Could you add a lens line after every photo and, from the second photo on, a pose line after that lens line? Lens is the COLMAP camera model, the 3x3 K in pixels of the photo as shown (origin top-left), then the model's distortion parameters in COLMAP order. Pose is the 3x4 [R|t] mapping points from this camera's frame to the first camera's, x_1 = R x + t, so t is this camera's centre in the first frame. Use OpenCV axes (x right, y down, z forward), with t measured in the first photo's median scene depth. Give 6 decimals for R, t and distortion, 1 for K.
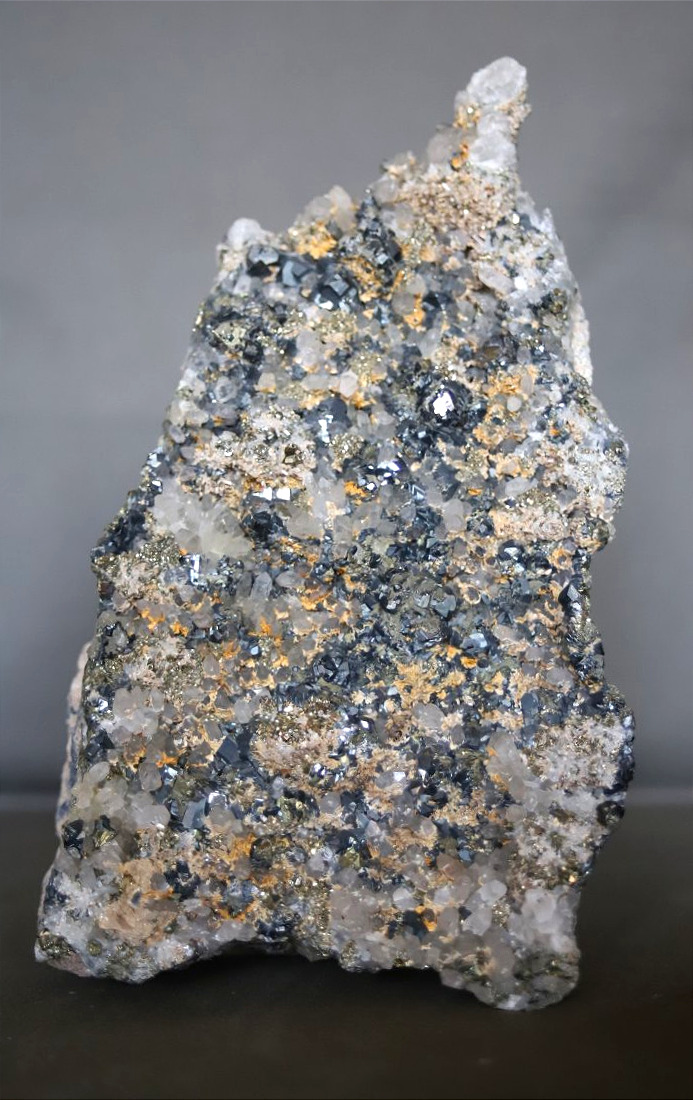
lens RADIAL K [[1869.0, 0, 382.7], [0, 1869.0, 500.1], [0, 0, 1]] dist [-0.020357, 0.000000]
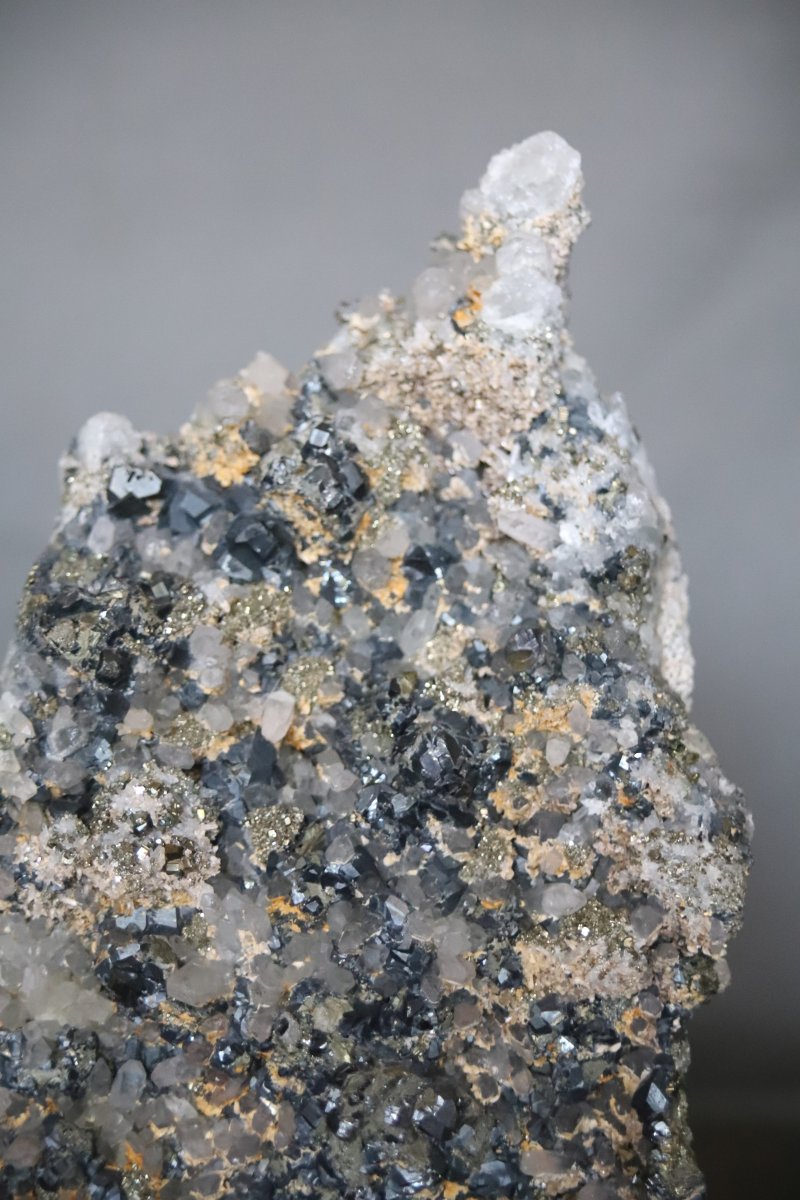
lens RADIAL K [[2535.8, 0, 403.1], [0, 2535.8, 601.4], [0, 0, 1]] dist [0.207937, 0.000000]
pose [[0.999756, -0.007254, -0.020886, 0.039859], [0.009141, 0.995742, 0.091724, -0.178117], [0.020132, -0.091893, 0.995565, 0.210693]]
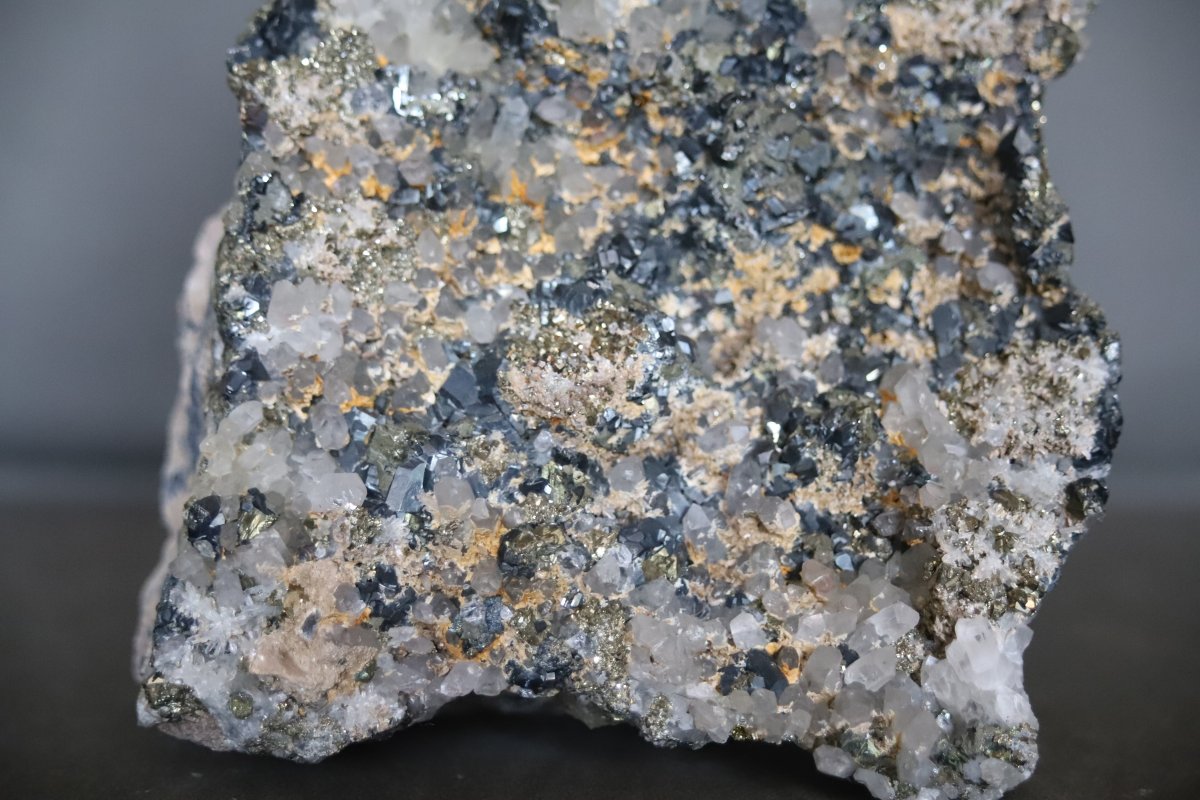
lens RADIAL K [[2315.5, 0, 603.9], [0, 2315.5, 403.8], [0, 0, 1]] dist [0.118191, 0.000000]
pose [[0.998694, 0.017459, 0.048006, -0.069129], [-0.022953, 0.992937, 0.116398, 0.048938], [-0.045635, -0.117348, 0.992042, 0.239851]]
